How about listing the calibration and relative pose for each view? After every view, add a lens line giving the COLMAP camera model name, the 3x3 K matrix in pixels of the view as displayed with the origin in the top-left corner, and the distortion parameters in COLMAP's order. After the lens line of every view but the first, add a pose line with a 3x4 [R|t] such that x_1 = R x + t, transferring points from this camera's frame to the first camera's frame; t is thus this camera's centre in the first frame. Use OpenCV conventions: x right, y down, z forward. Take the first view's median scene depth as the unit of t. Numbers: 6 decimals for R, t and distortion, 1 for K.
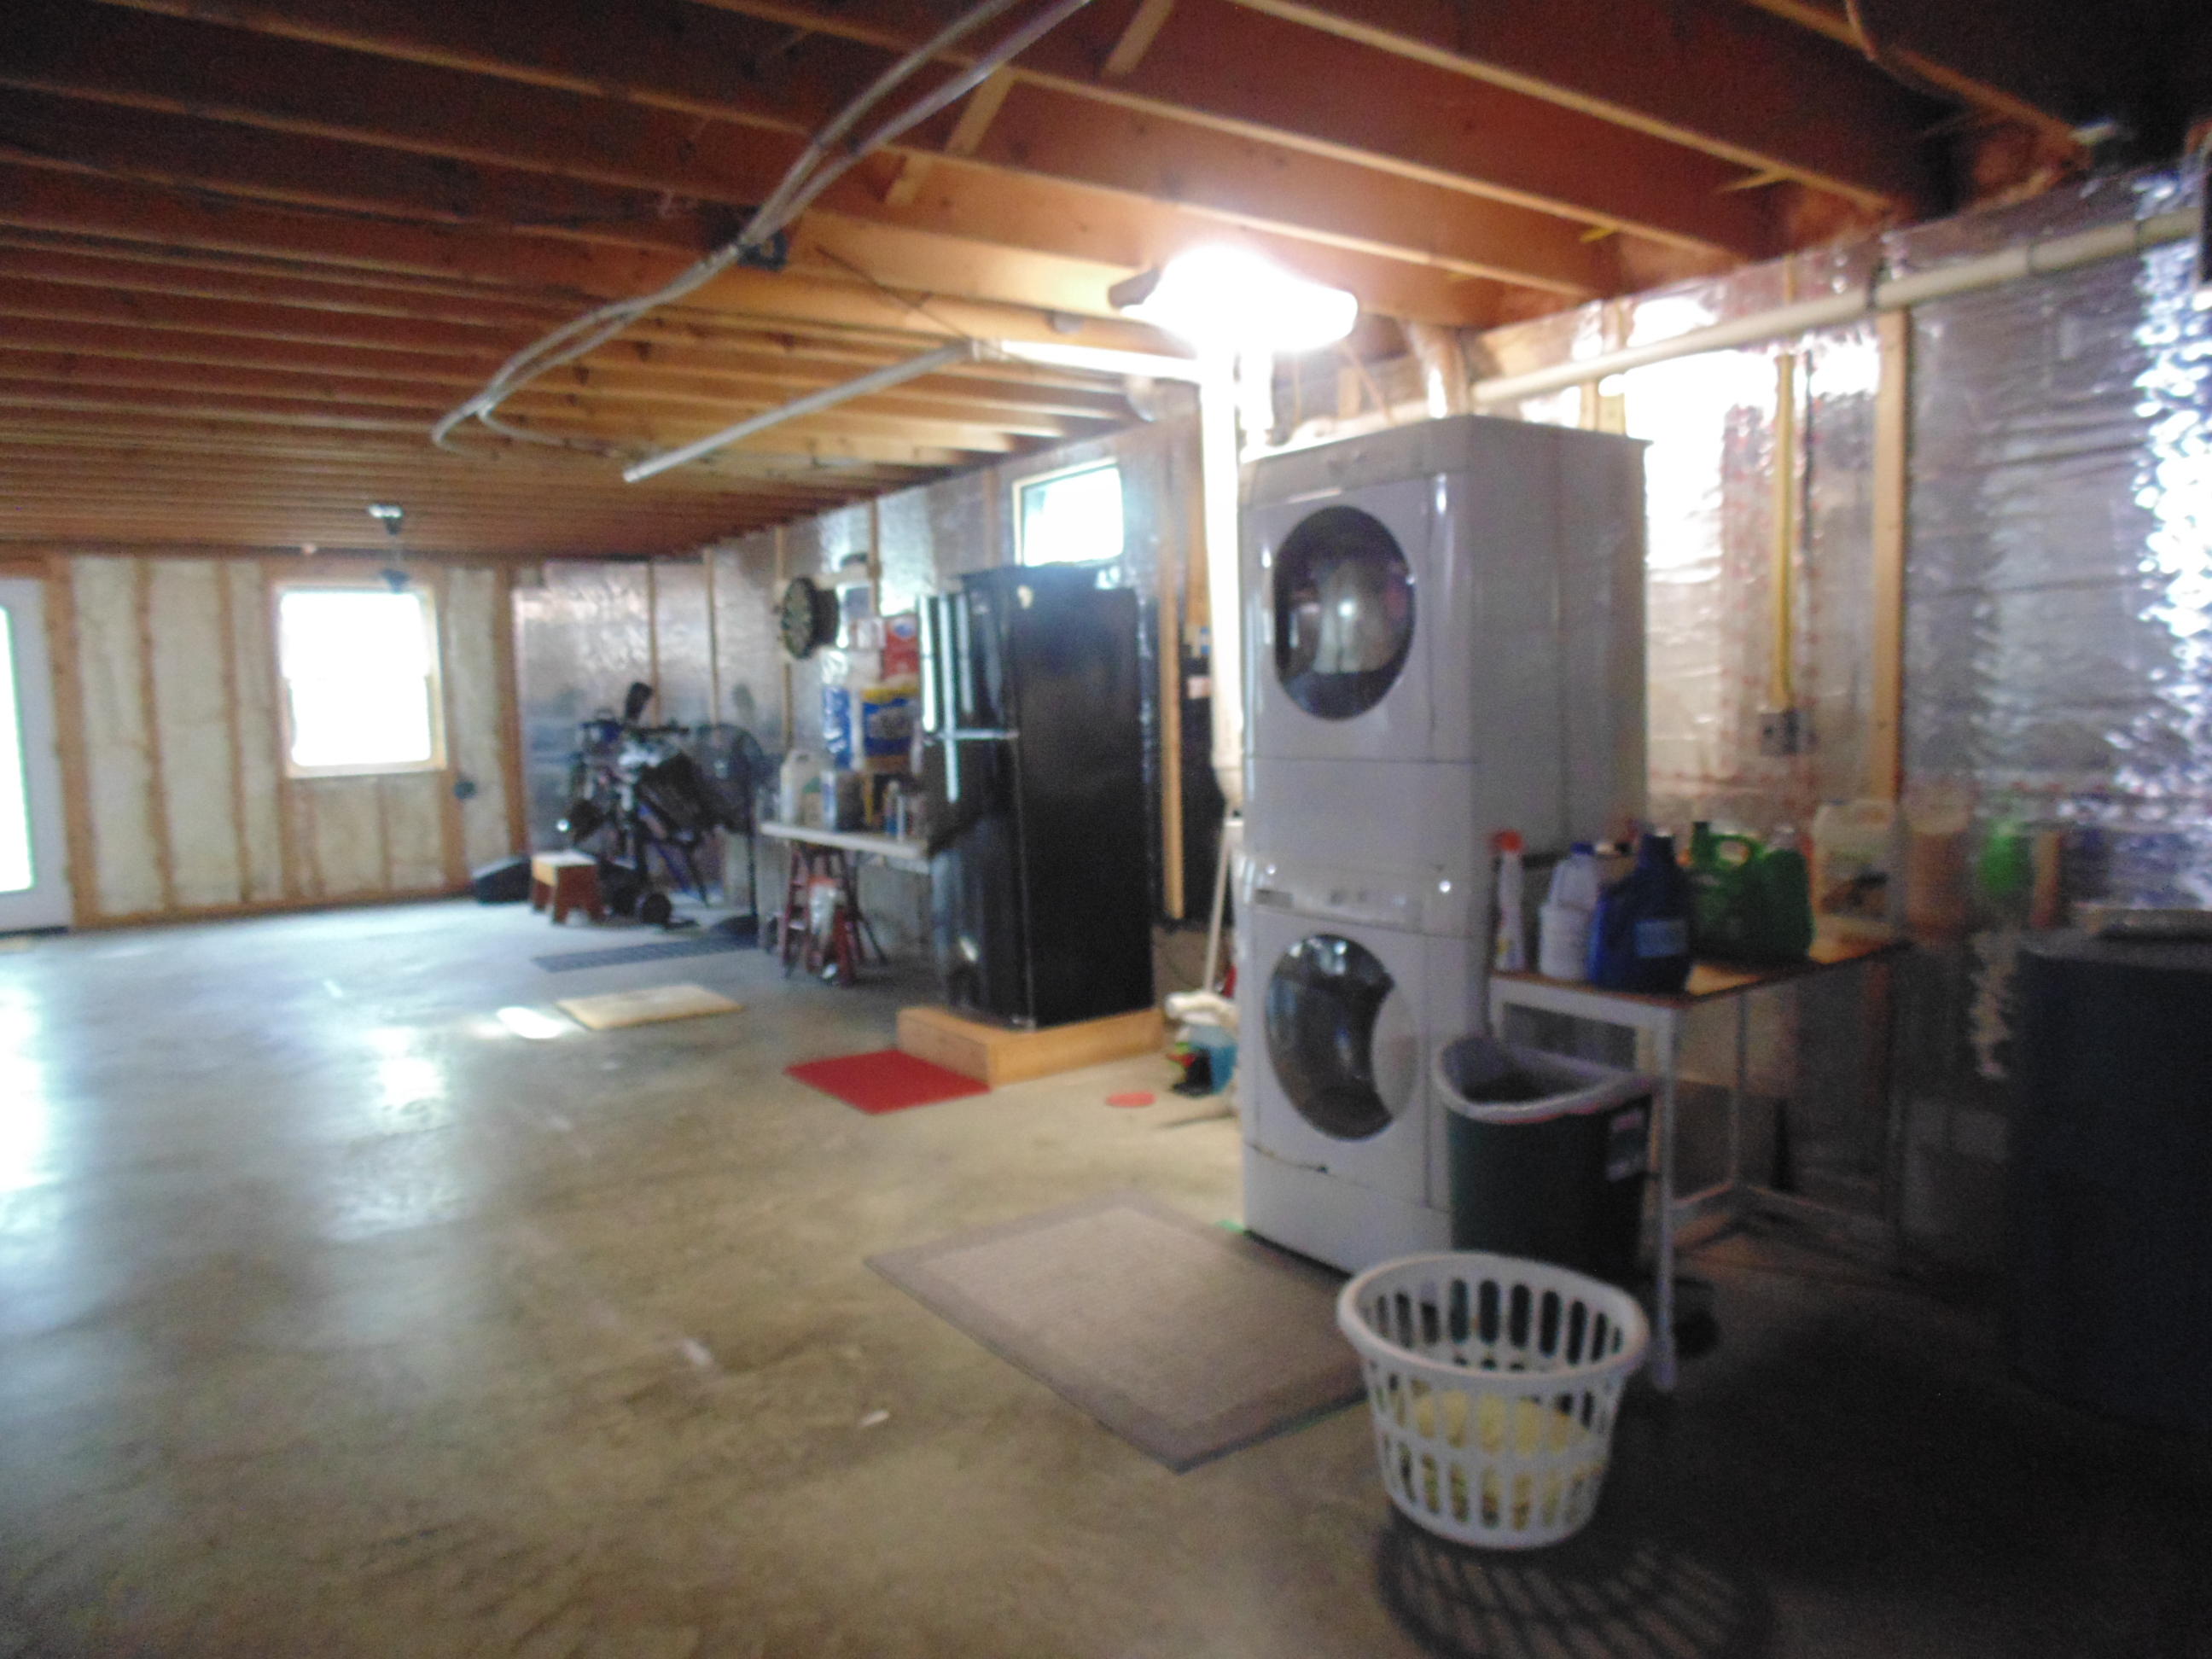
lens RADIAL K [[1476.8, 0, 1108.0], [0, 1476.8, 822.6], [0, 0, 1]] dist [-0.011277, -0.003130]
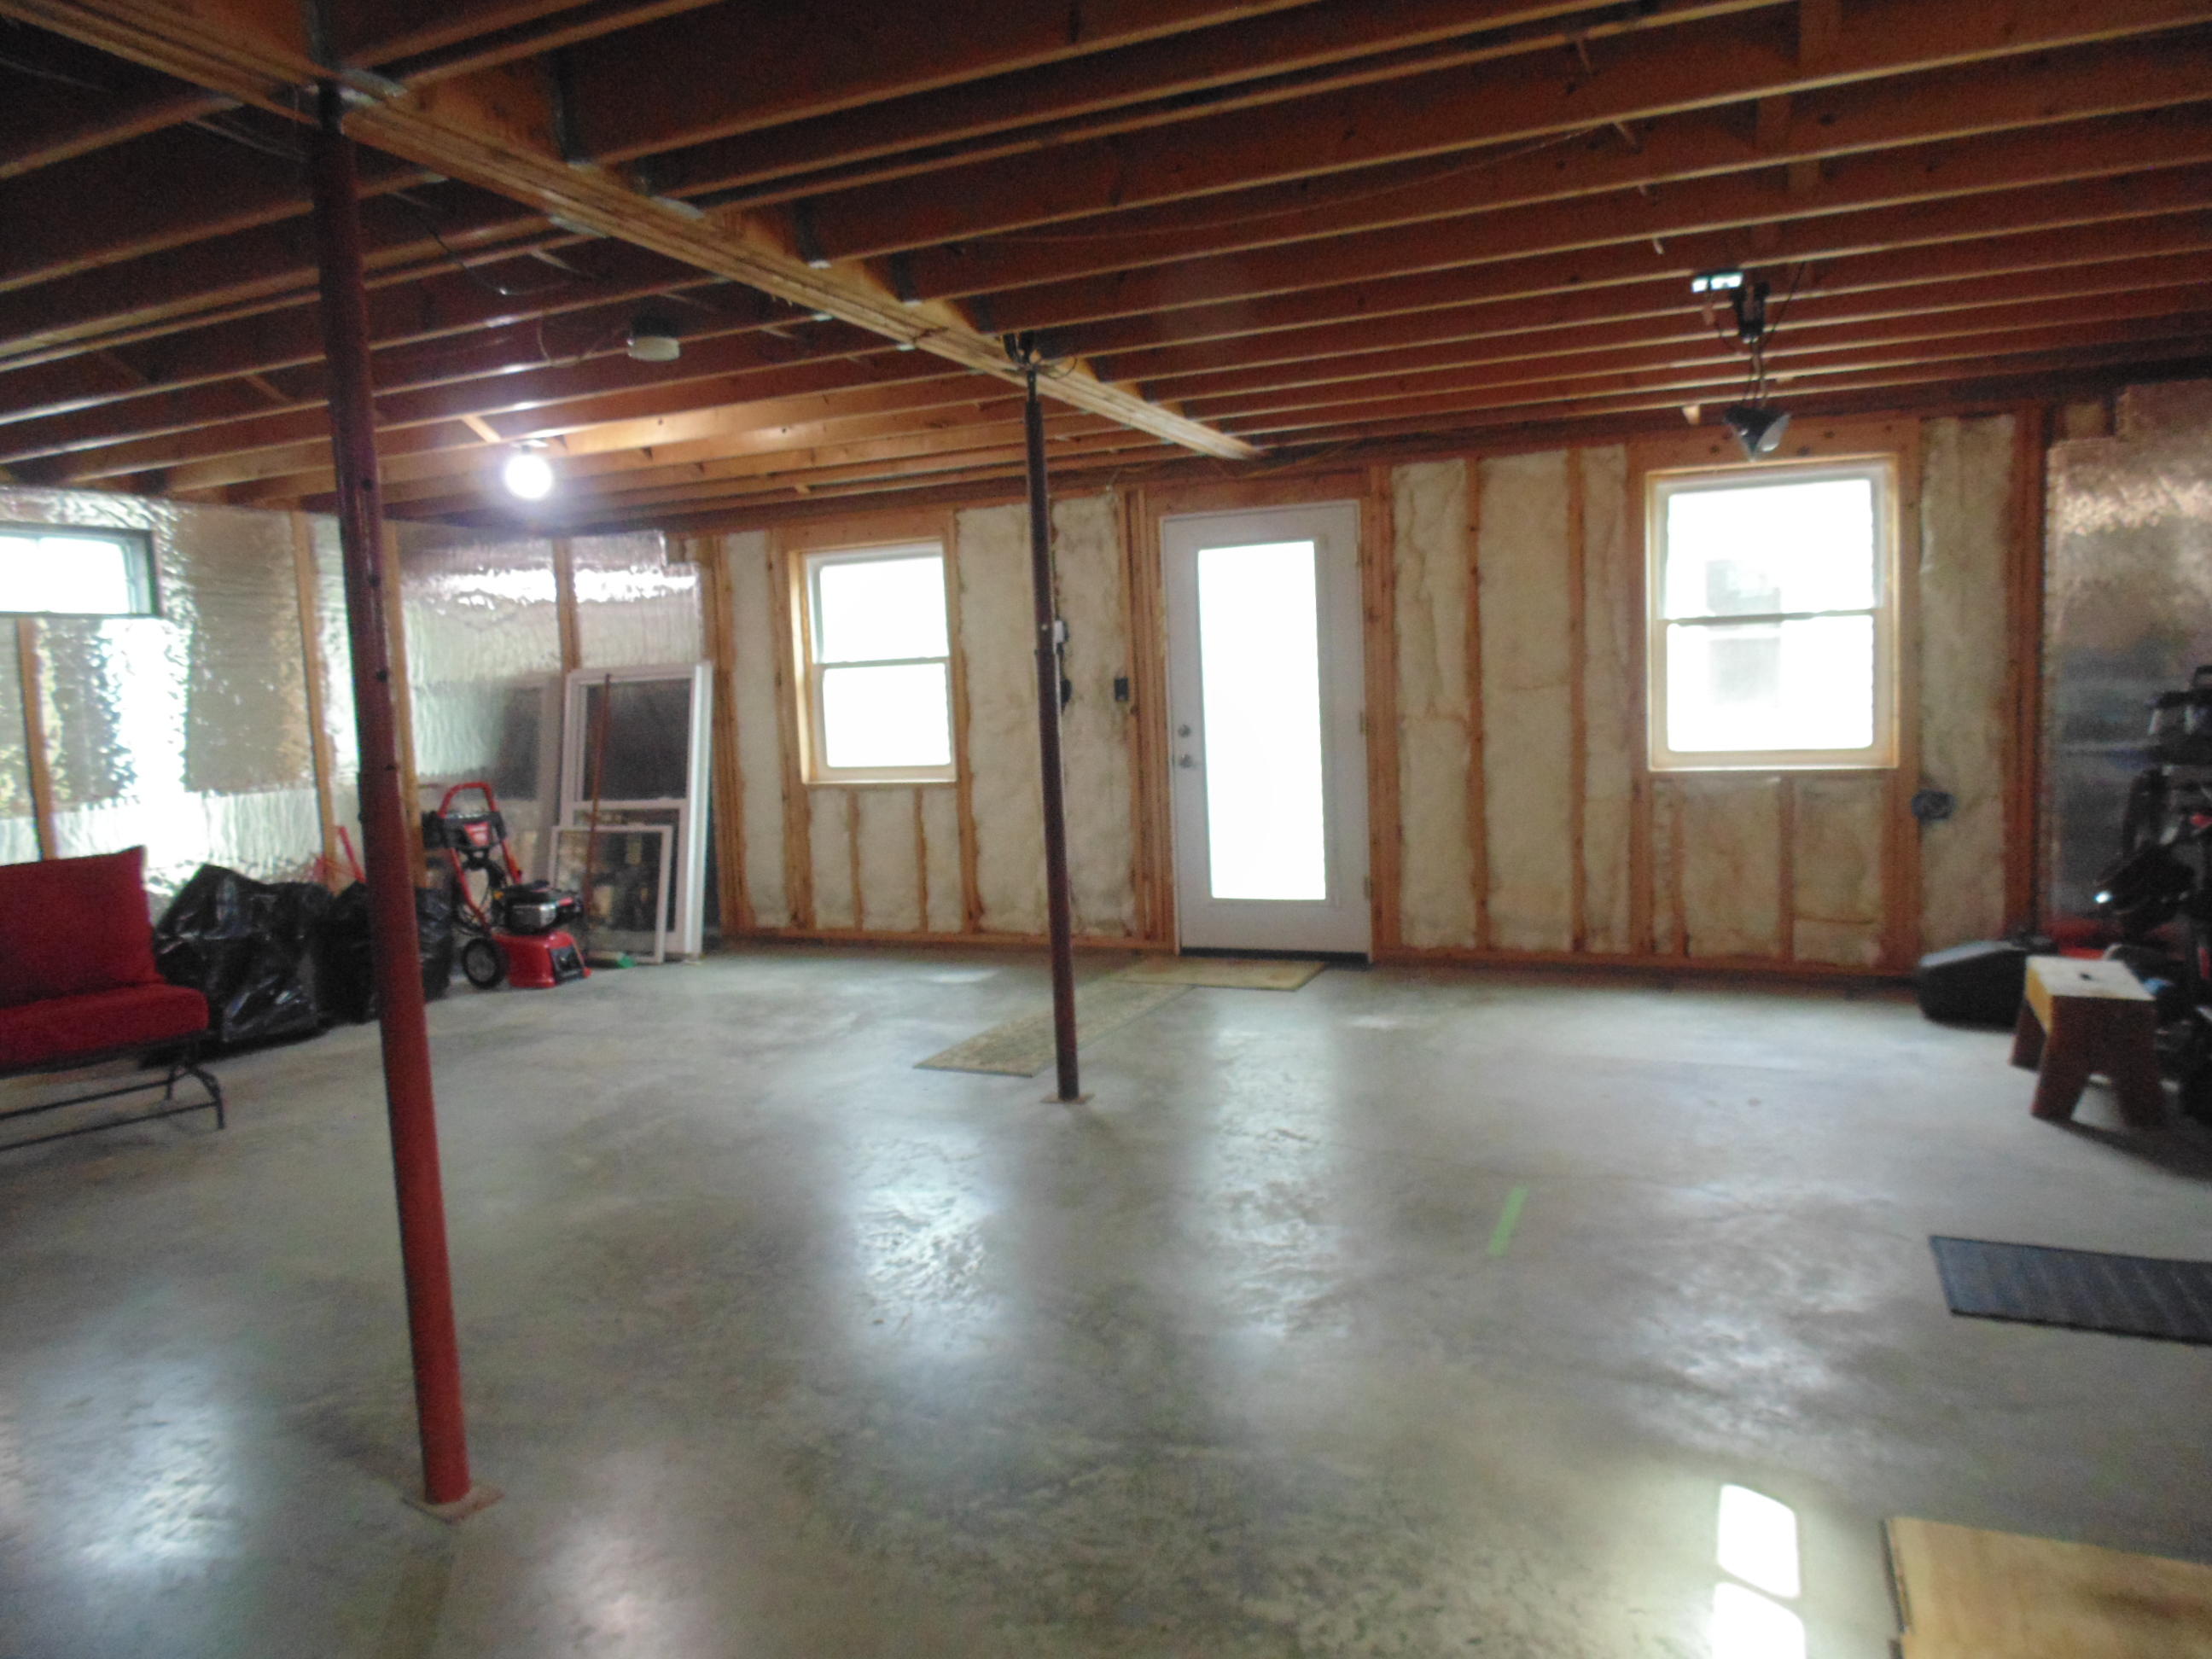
lens RADIAL K [[1476.8, 0, 1110.5], [0, 1476.8, 815.0], [0, 0, 1]] dist [-0.011277, -0.003130]
pose [[0.536105, 0.079444, -0.840405, -0.131159], [-0.052686, 0.996770, 0.060616, -0.038888], [0.842506, 0.011780, 0.538559, 0.443317]]
